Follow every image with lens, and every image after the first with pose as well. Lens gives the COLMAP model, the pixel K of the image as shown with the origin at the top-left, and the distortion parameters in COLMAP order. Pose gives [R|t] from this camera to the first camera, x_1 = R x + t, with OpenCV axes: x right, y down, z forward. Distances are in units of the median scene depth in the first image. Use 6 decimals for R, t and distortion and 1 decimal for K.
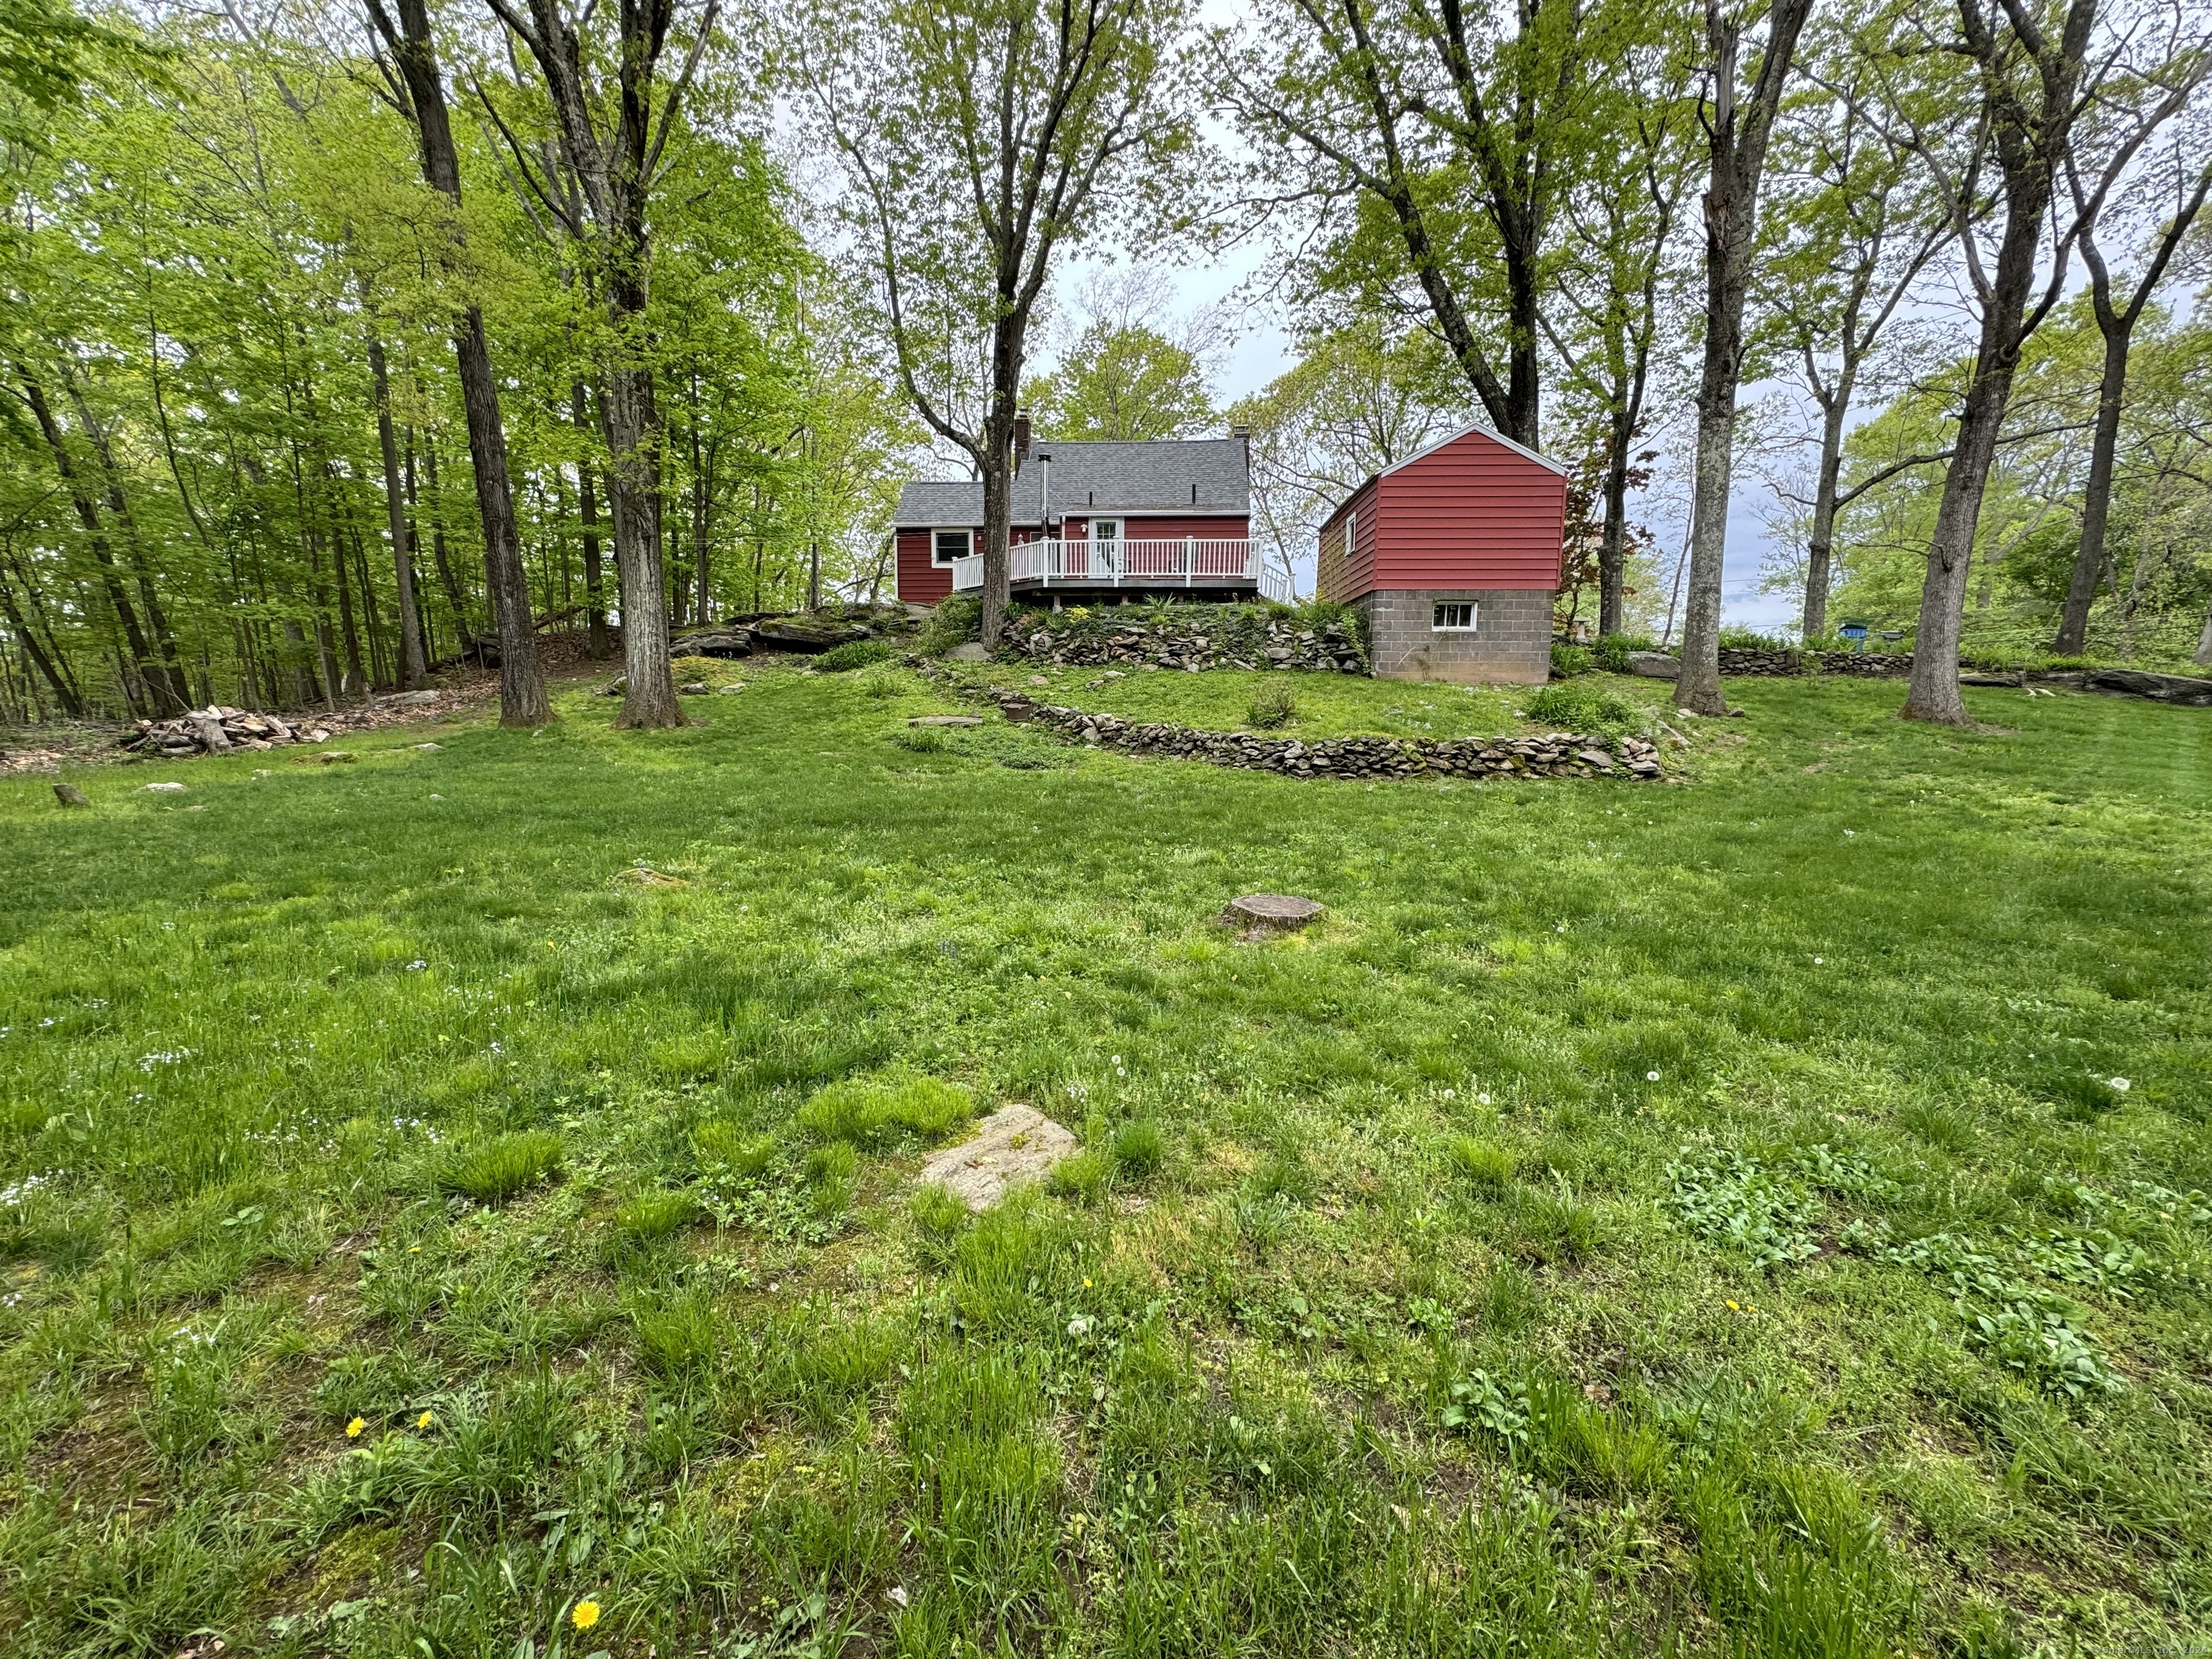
lens RADIAL K [[883.6, 0, 1107.1], [0, 883.6, 825.8], [0, 0, 1]] dist [-0.001529, 0.000356]
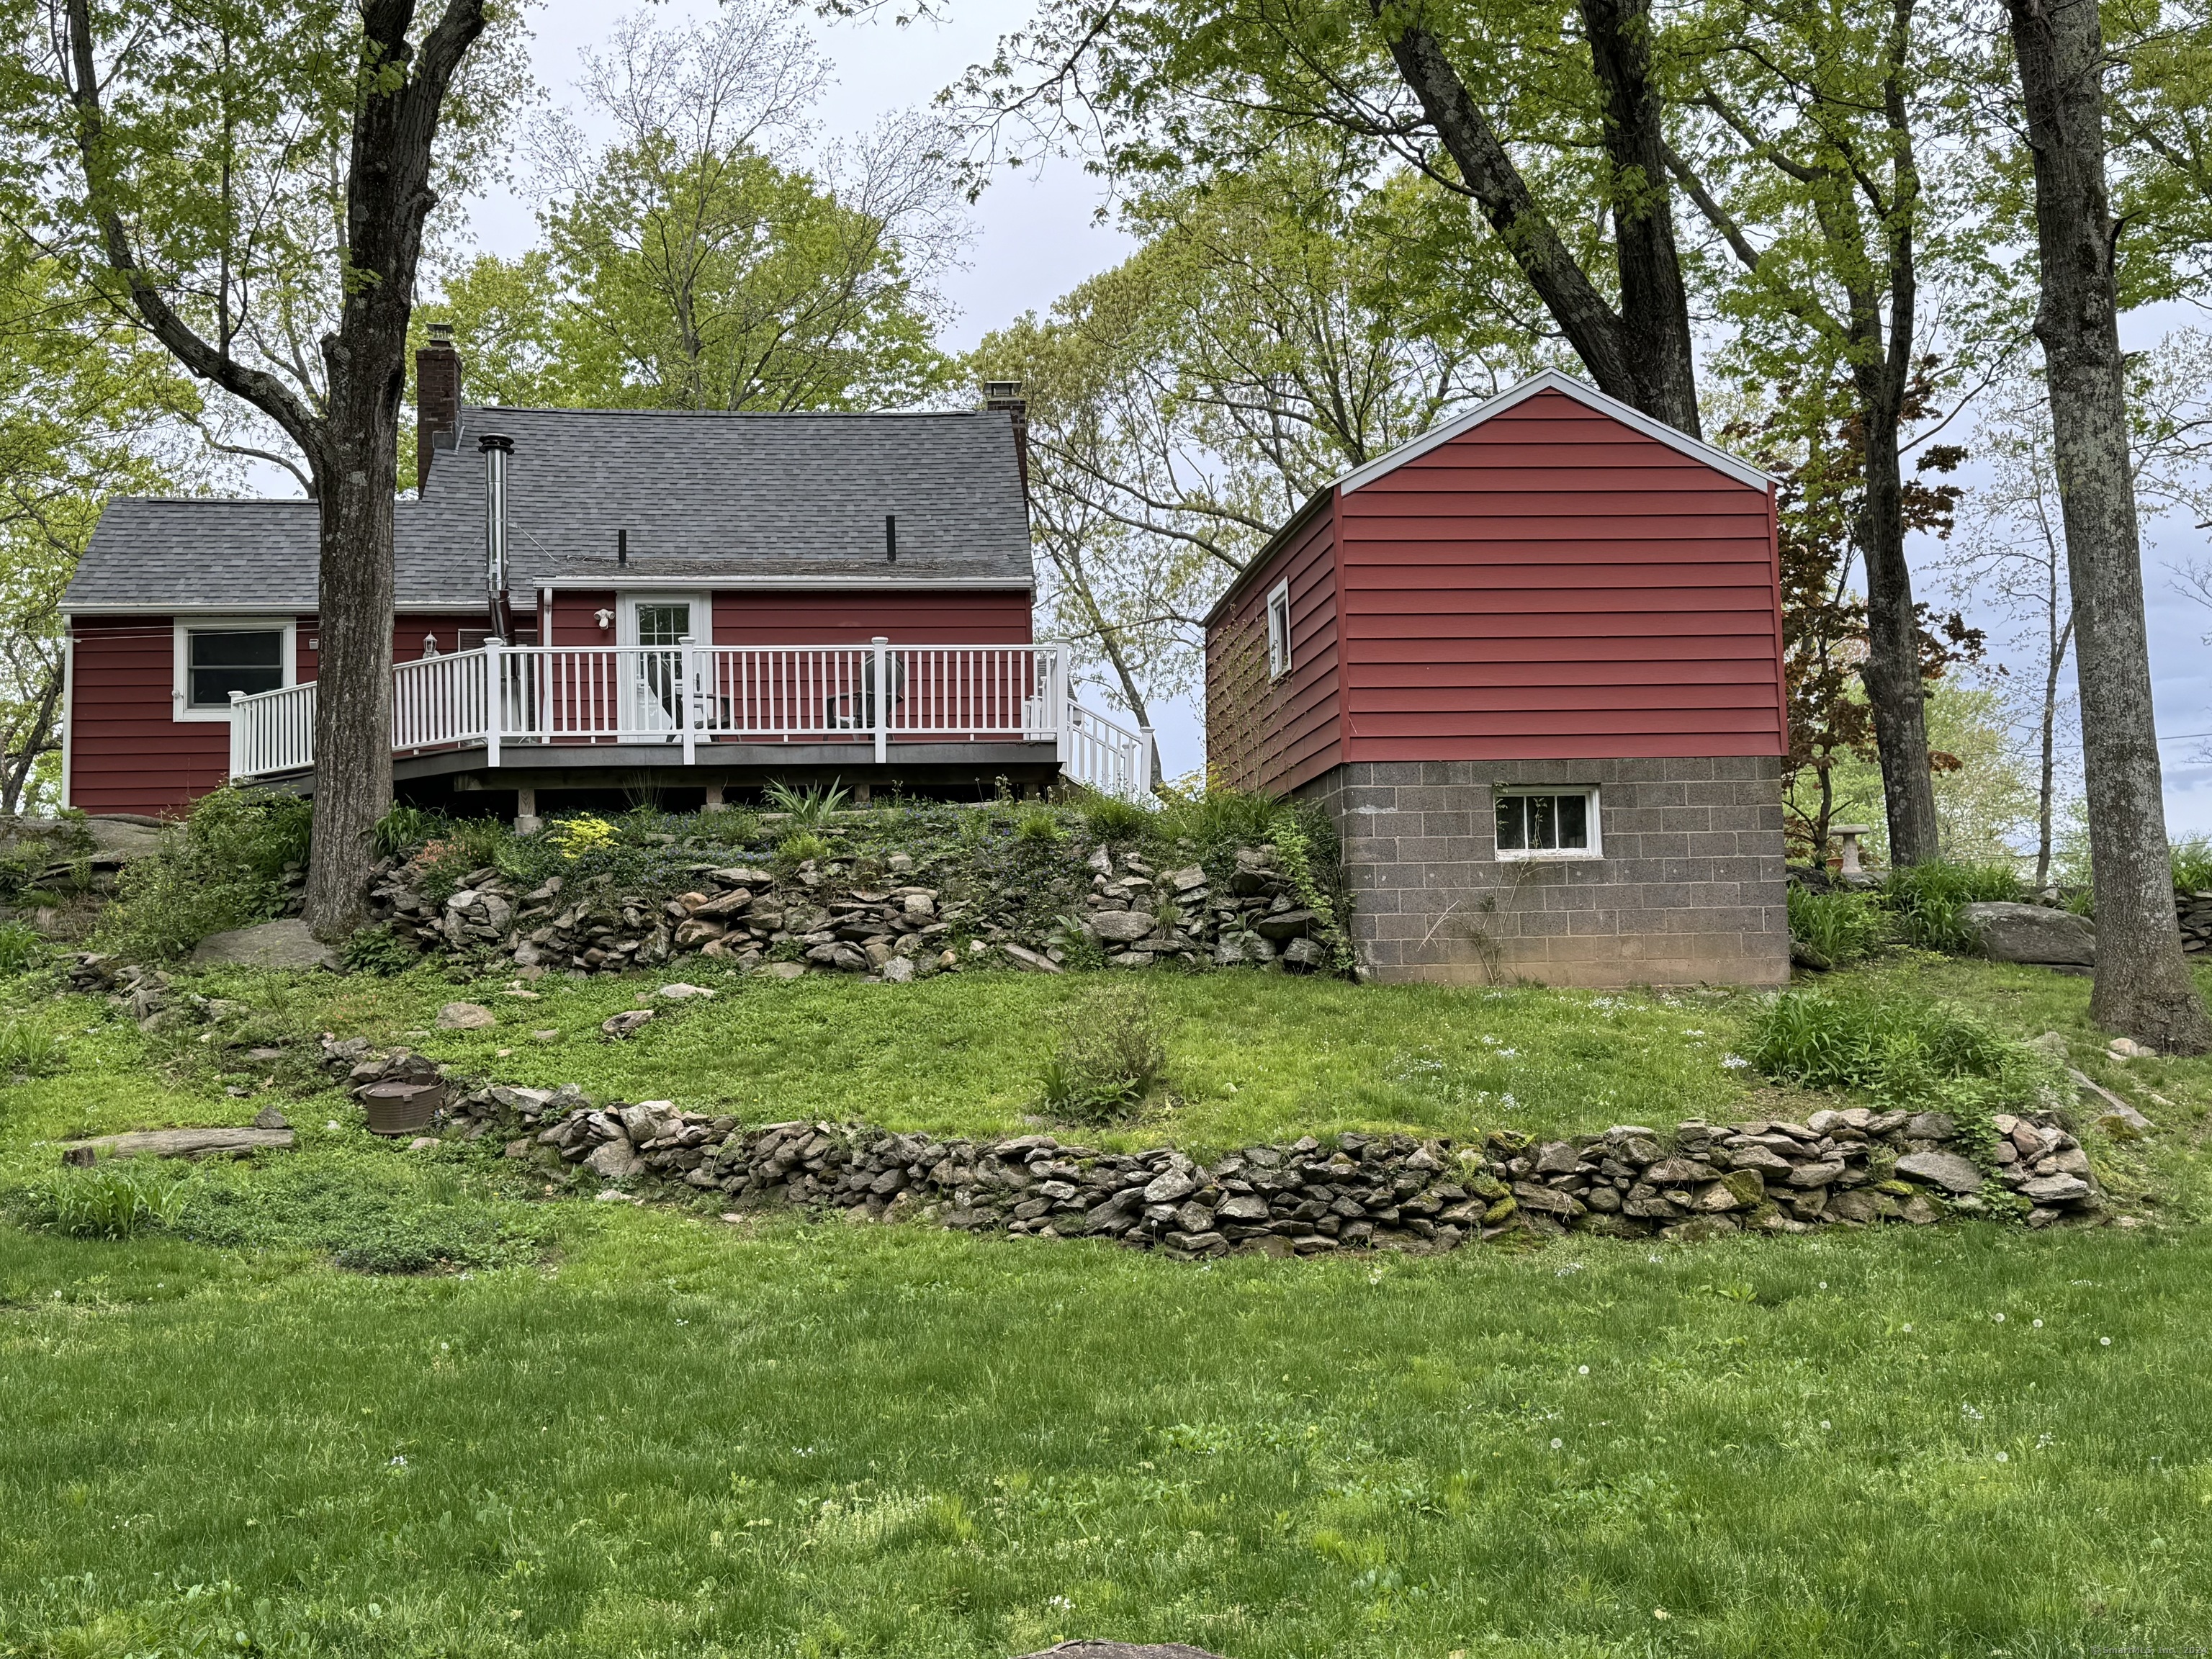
lens RADIAL K [[2291.3, 0, 1116.4], [0, 2291.3, 841.4], [0, 0, 1]] dist [0.199798, -0.435818]
pose [[0.983636, -0.017283, 0.179338, 0.012257], [0.058457, 0.972153, -0.226938, -0.003590], [-0.170422, 0.233708, 0.957255, 0.030522]]
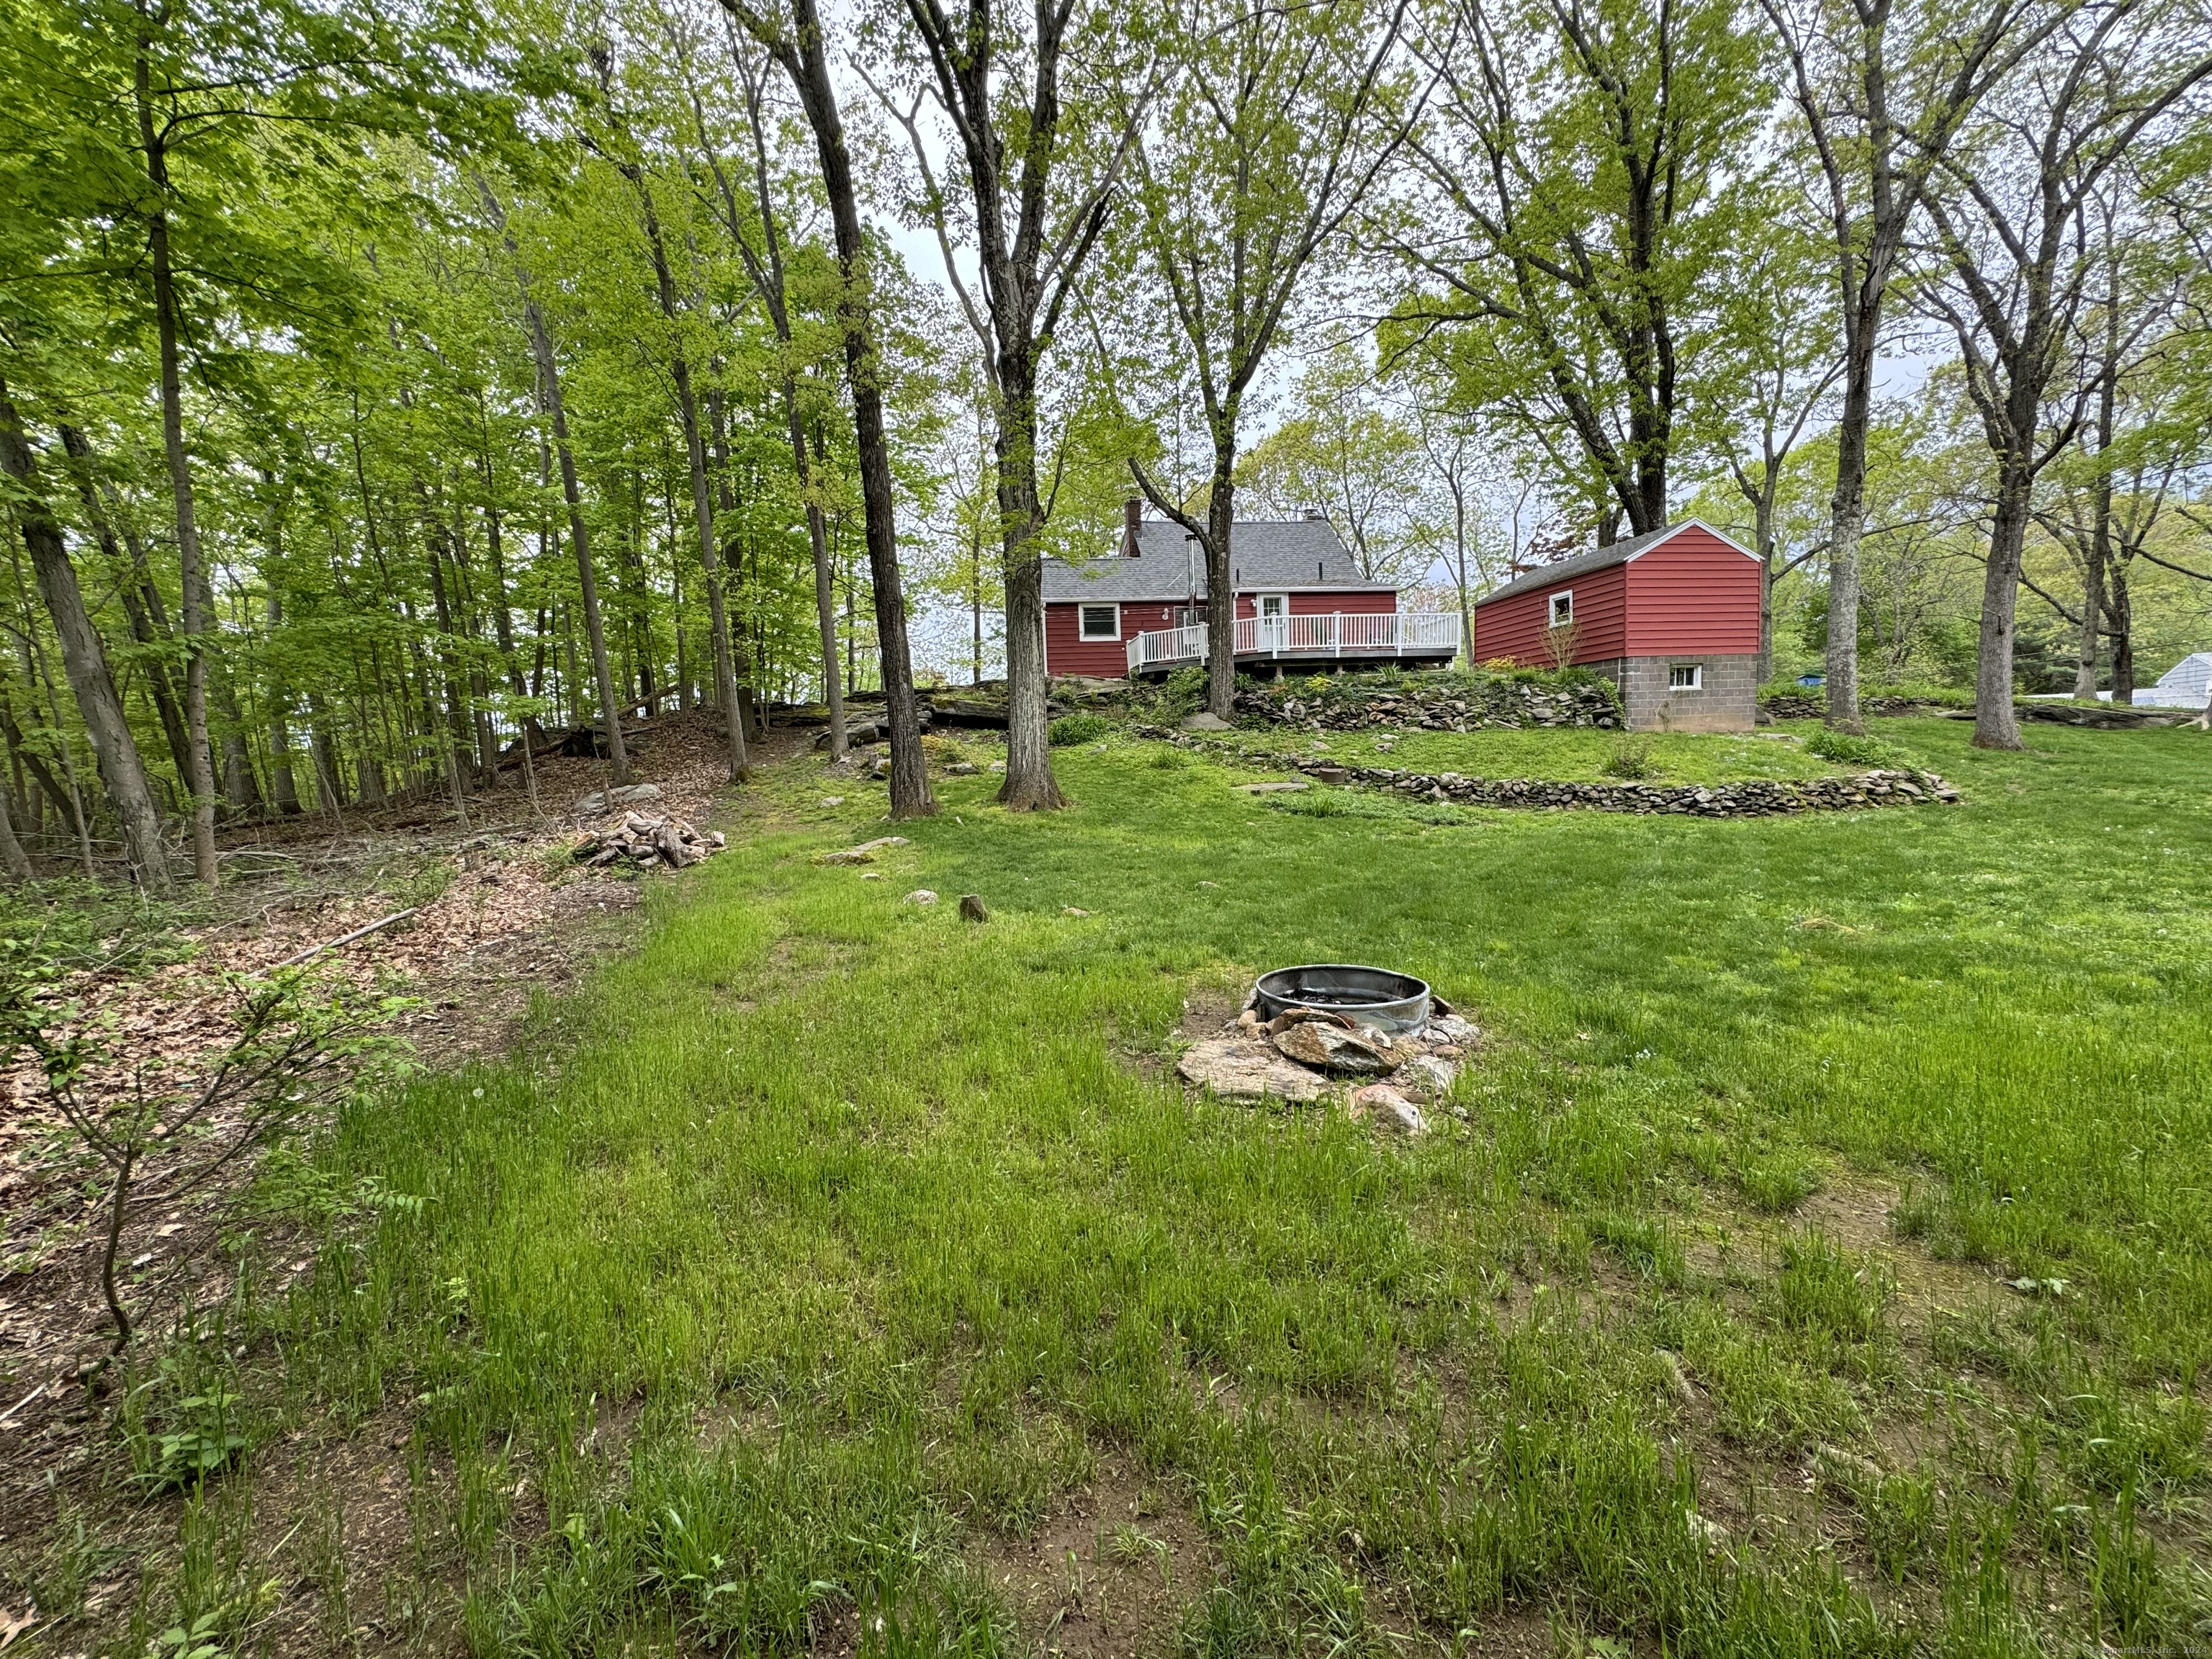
lens RADIAL K [[879.7, 0, 1106.0], [0, 879.7, 829.5], [0, 0, 1]] dist [0.001884, 0.000440]
pose [[0.974195, -0.061181, 0.217257, -0.503522], [0.074696, 0.995714, -0.054543, -0.022378], [-0.212988, 0.069364, 0.974589, 0.023973]]
